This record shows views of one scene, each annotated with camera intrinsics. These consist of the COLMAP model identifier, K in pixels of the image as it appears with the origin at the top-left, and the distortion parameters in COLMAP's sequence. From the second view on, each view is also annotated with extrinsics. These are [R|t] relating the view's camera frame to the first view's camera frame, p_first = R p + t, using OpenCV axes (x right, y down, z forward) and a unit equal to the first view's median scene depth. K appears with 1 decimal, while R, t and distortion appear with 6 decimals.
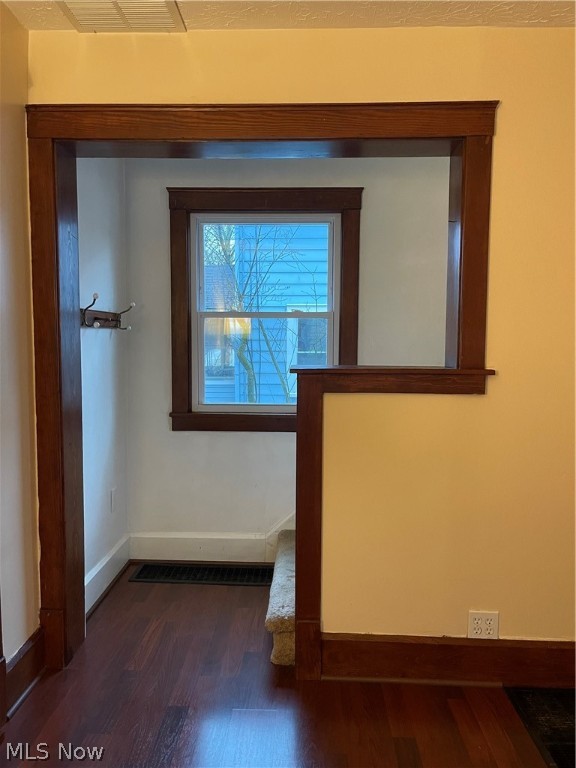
lens RADIAL K [[578.8, 0, 288.4], [0, 578.8, 386.0], [0, 0, 1]] dist [0.066759, -0.087864]
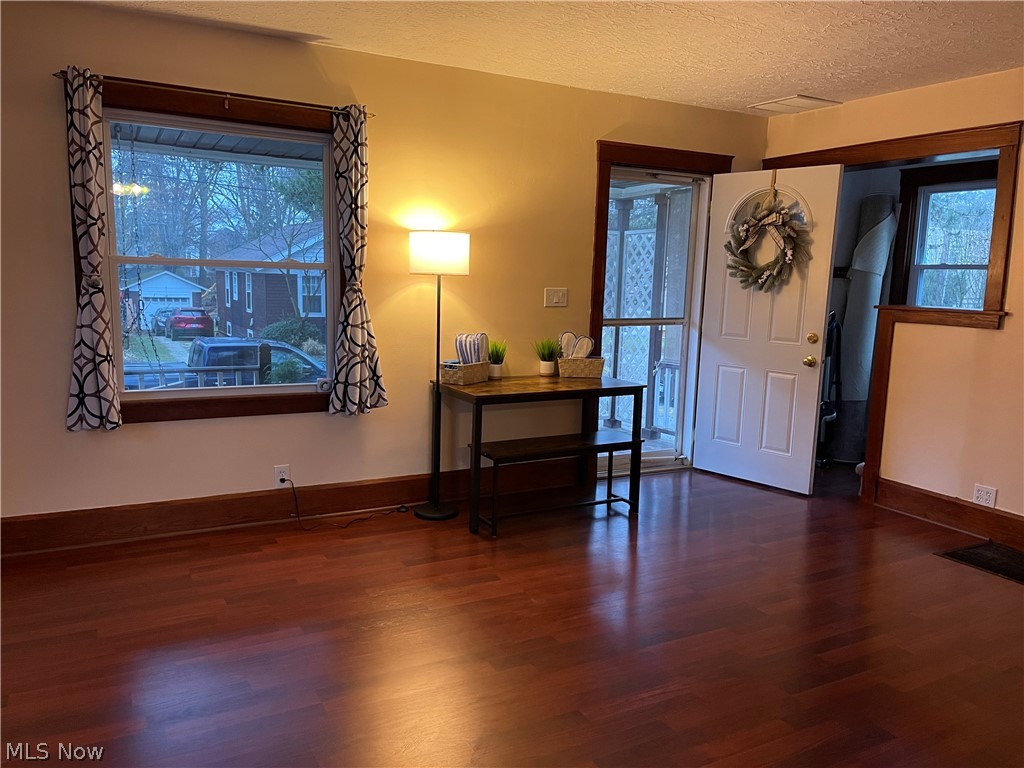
lens RADIAL K [[771.7, 0, 507.8], [0, 771.7, 394.2], [0, 0, 1]] dist [0.066759, -0.087864]
pose [[0.507545, 0.136534, -0.850739, 1.282195], [-0.086010, 0.990462, 0.107645, 0.064228], [0.857322, 0.018538, 0.514447, -0.916257]]
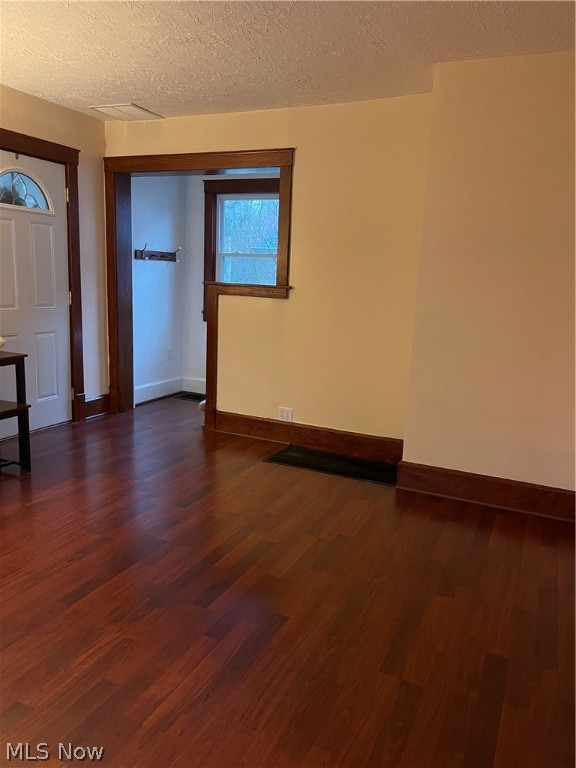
lens RADIAL K [[578.8, 0, 286.1], [0, 578.8, 388.6], [0, 0, 1]] dist [0.066759, -0.087864]
pose [[0.921999, 0.105358, -0.372583, 1.051098], [-0.064312, 0.990572, 0.120962, 0.075960], [0.381815, -0.087565, 0.920081, -0.814026]]
